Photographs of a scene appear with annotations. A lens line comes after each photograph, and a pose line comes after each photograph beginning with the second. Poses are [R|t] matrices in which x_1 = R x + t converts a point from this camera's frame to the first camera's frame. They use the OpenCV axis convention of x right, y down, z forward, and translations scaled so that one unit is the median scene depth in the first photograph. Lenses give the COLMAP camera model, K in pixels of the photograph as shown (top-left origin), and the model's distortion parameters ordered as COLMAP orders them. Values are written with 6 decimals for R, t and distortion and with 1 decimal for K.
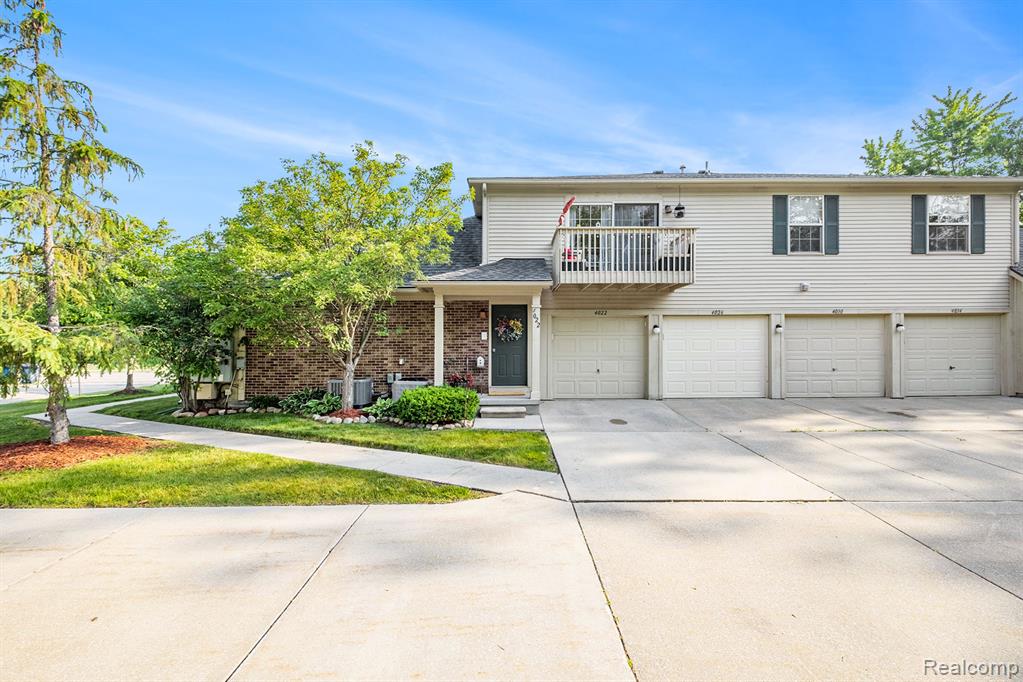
lens RADIAL K [[461.5, 0, 515.7], [0, 461.5, 332.6], [0, 0, 1]] dist [0.002015, 0.000025]
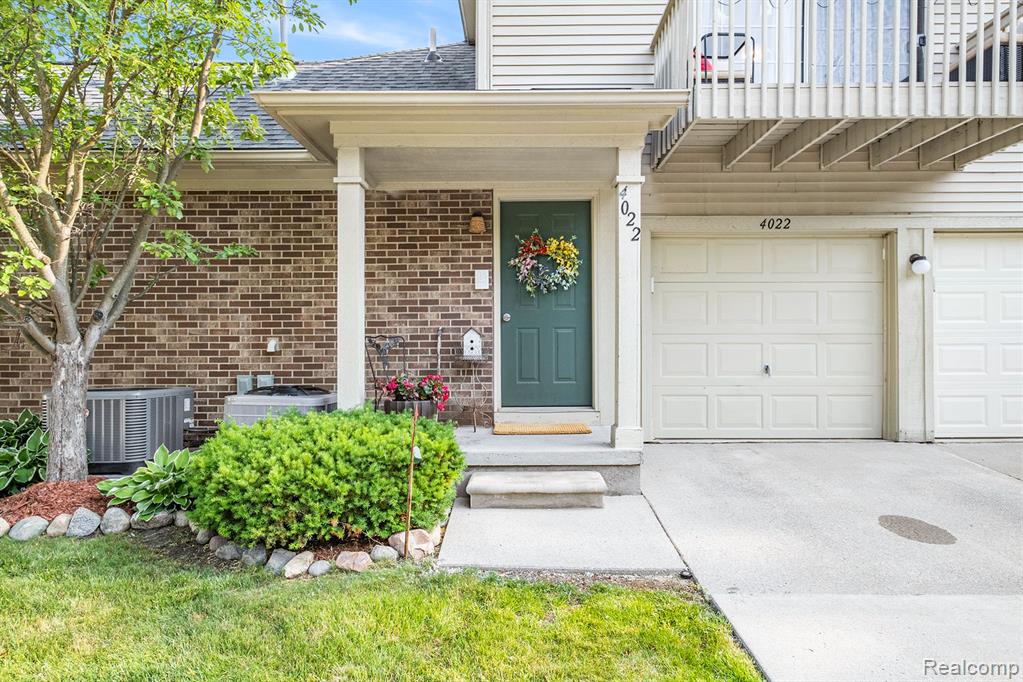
lens RADIAL K [[591.4, 0, 508.9], [0, 591.4, 343.6], [0, 0, 1]] dist [-0.001242, -0.000069]
pose [[0.999364, -0.001167, -0.035632, -0.028035], [0.002023, 0.999710, 0.023990, 0.049902], [0.035593, -0.024046, 0.999077, 0.506186]]
